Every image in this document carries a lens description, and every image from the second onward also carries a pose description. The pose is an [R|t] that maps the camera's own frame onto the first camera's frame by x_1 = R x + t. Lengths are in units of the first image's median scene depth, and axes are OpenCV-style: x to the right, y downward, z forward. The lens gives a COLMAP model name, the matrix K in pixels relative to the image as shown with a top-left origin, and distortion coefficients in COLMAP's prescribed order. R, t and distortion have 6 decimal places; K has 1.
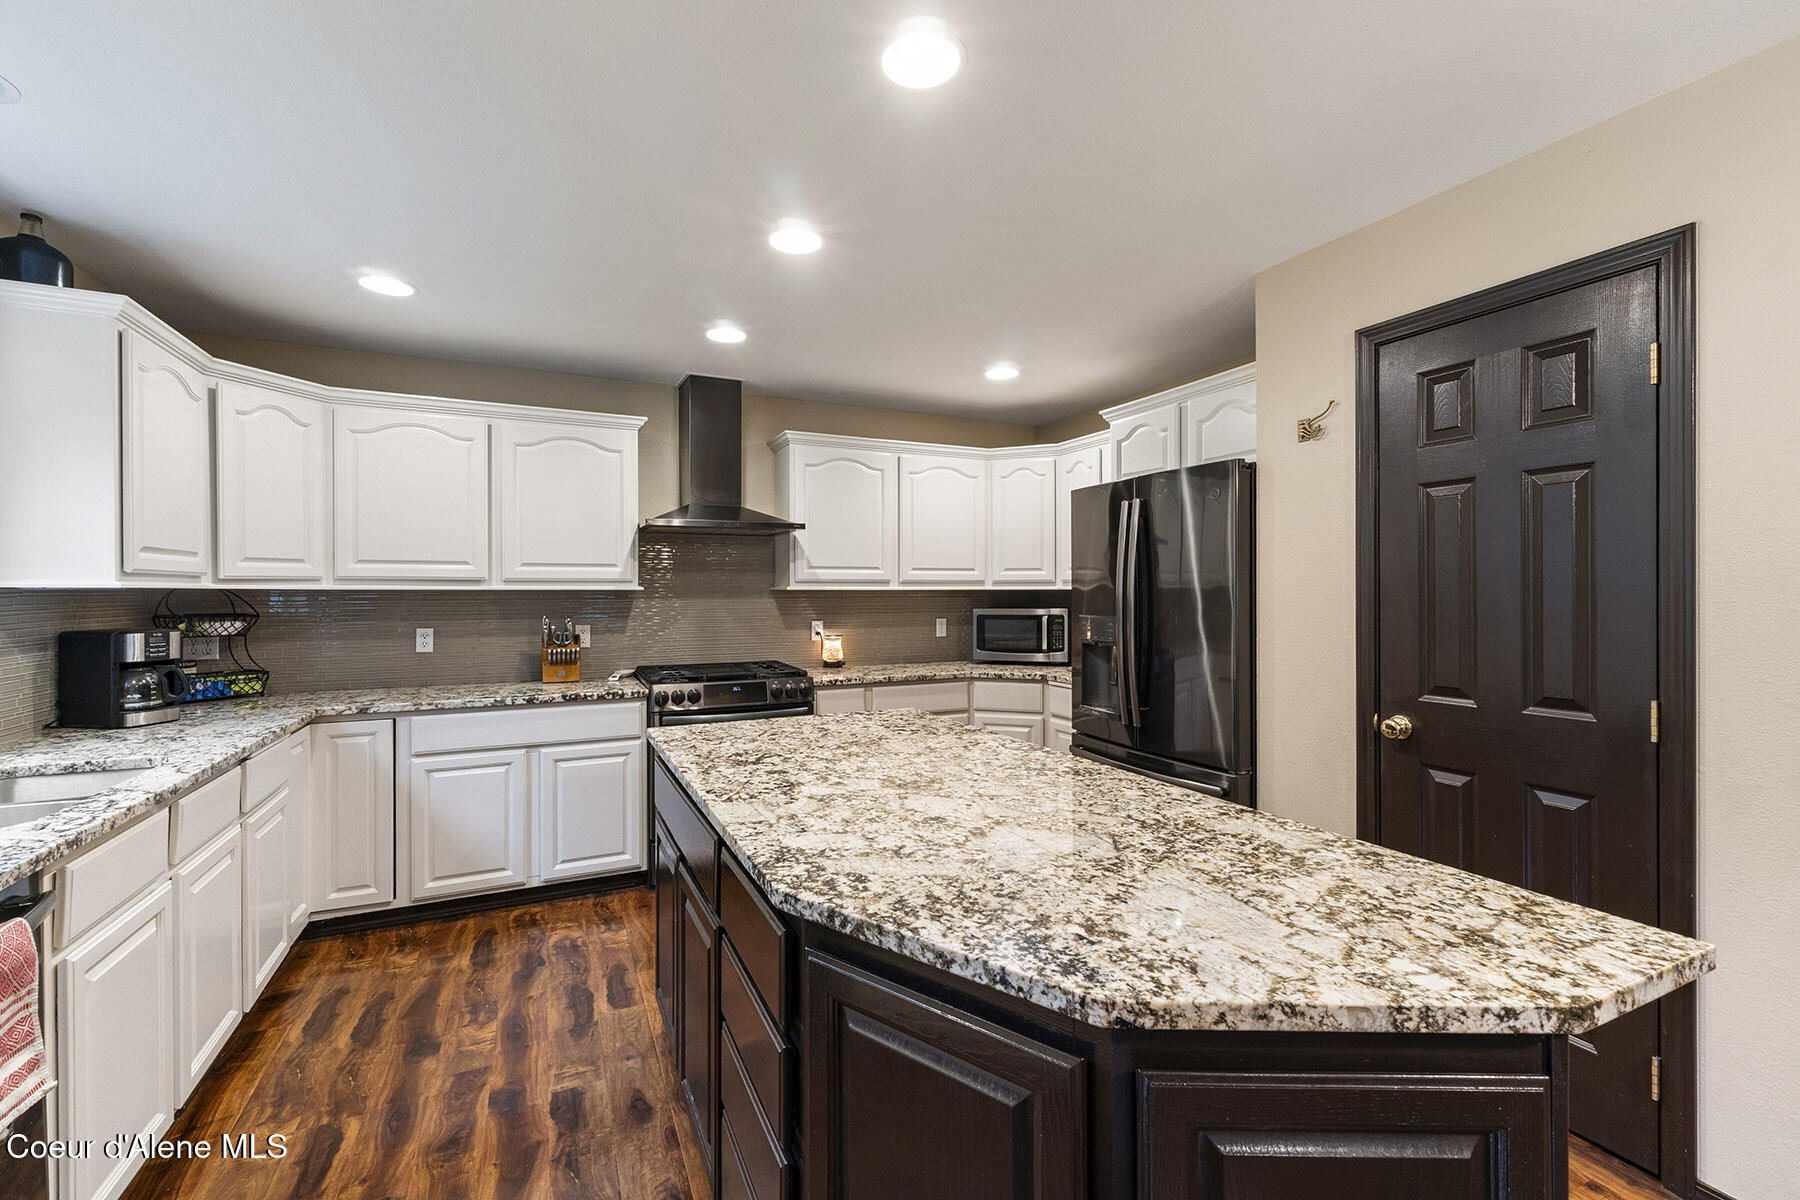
lens RADIAL K [[768.8, 0, 881.7], [0, 768.8, 594.1], [0, 0, 1]] dist [0.004899, -0.000229]
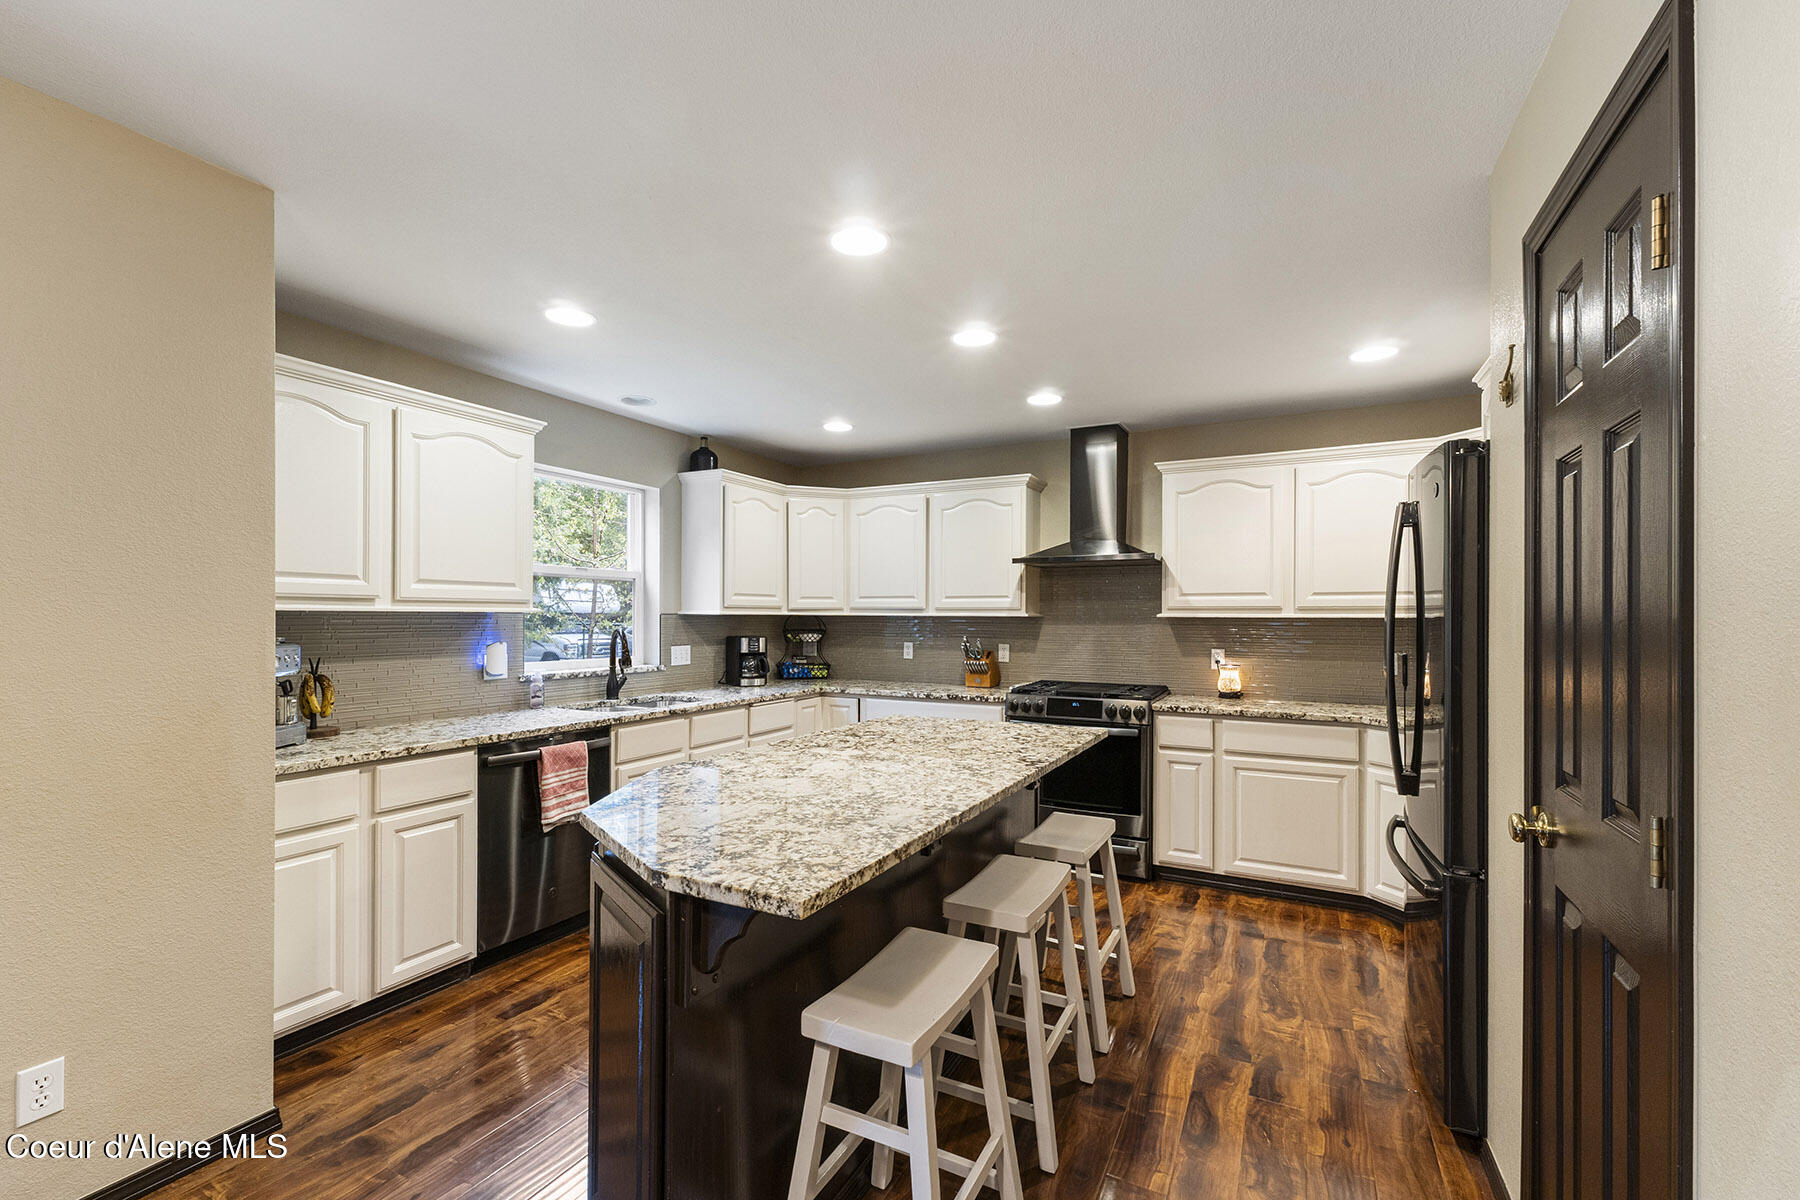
lens RADIAL K [[768.8, 0, 864.7], [0, 768.8, 612.1], [0, 0, 1]] dist [0.004899, -0.000229]
pose [[0.587000, -0.000163, -0.809587, 0.613284], [-0.007442, 0.999957, -0.005598, -0.004383], [0.809552, 0.009311, 0.586974, 0.094850]]
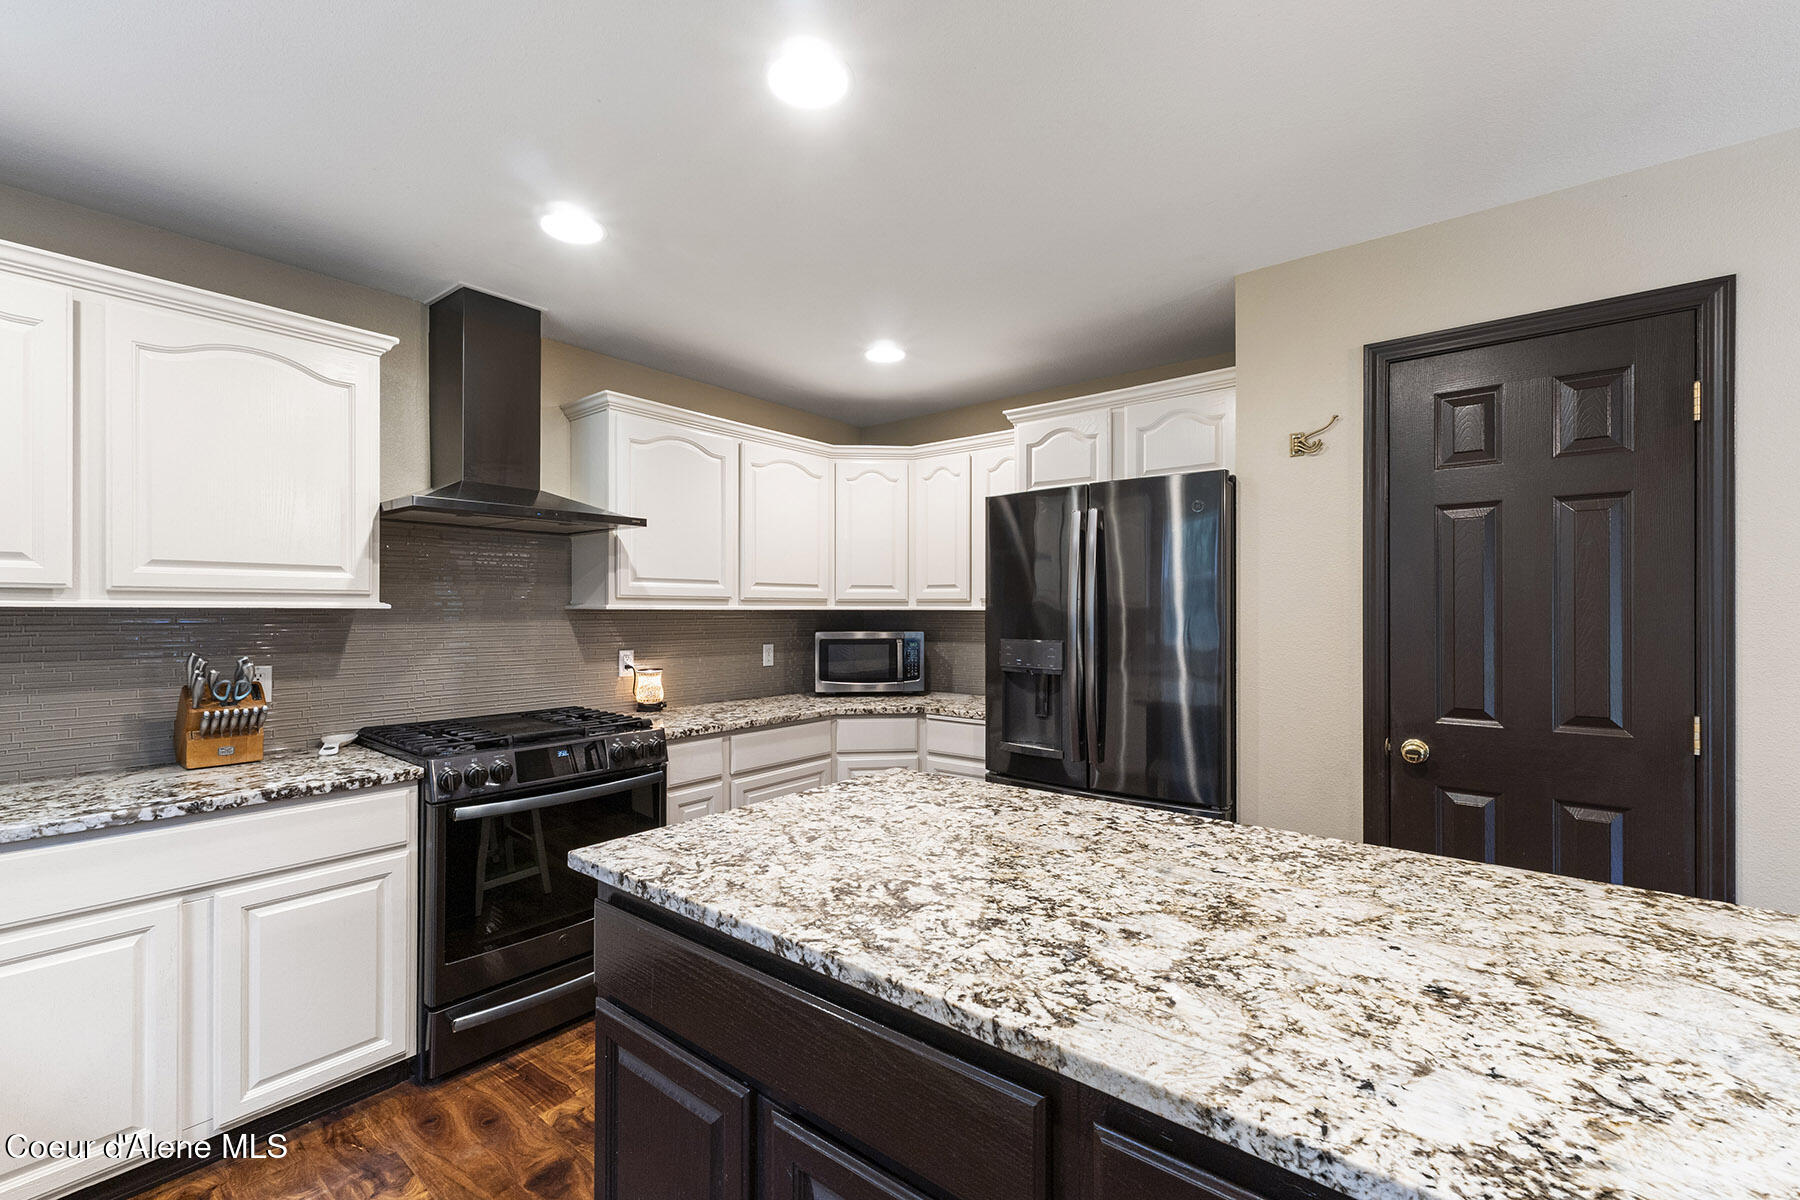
lens RADIAL K [[768.8, 0, 884.6], [0, 768.8, 610.5], [0, 0, 1]] dist [0.004899, -0.000229]
pose [[0.898027, 0.003136, 0.439929, -0.261986], [-0.001010, 0.999987, -0.005066, -0.001098], [-0.439939, 0.004105, 0.898018, 0.290509]]
